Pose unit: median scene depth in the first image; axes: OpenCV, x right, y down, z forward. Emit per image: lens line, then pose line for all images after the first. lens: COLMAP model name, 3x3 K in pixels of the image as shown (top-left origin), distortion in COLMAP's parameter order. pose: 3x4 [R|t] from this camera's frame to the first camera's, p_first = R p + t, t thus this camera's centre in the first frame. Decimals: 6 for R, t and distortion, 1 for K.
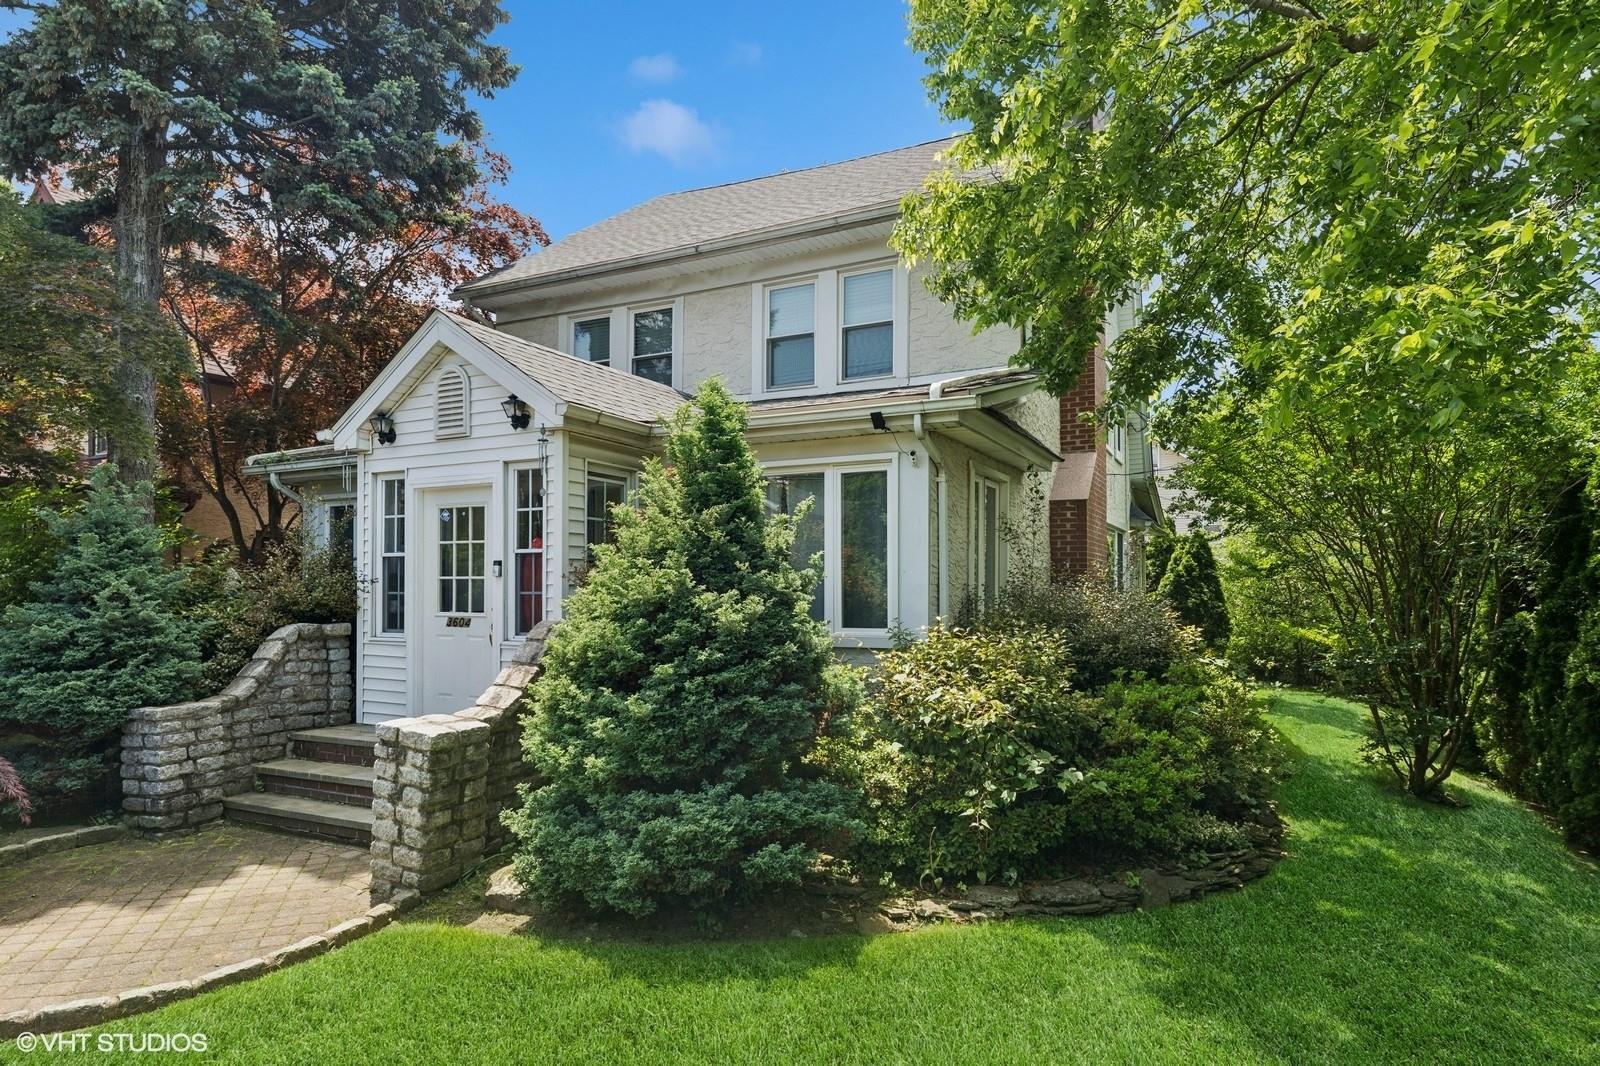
lens RADIAL K [[917.7, 0, 751.9], [0, 917.7, 556.8], [0, 0, 1]] dist [0.002165, -0.000308]
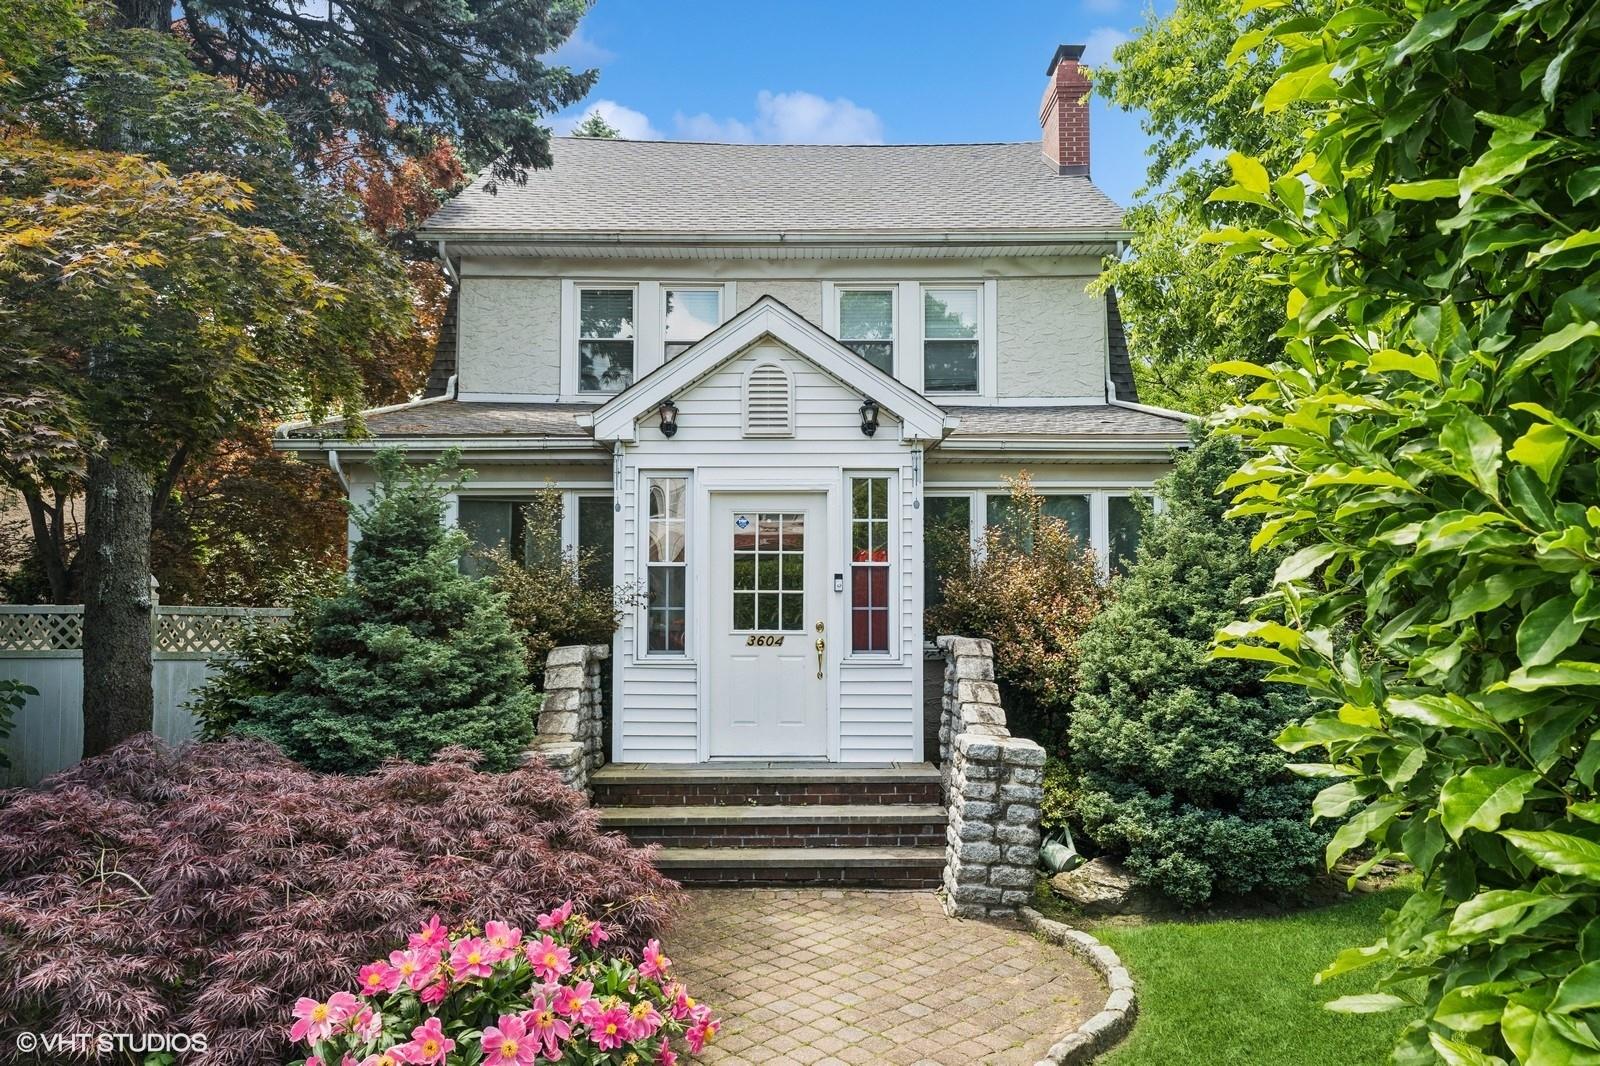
lens RADIAL K [[1067.8, 0, 797.2], [0, 1067.8, 531.0], [0, 0, 1]] dist [-0.000107, 0.000478]
pose [[0.888451, 0.029257, 0.458038, -1.014516], [-0.016869, 0.999374, -0.031113, -0.005951], [-0.458661, 0.019916, 0.888388, 0.063503]]
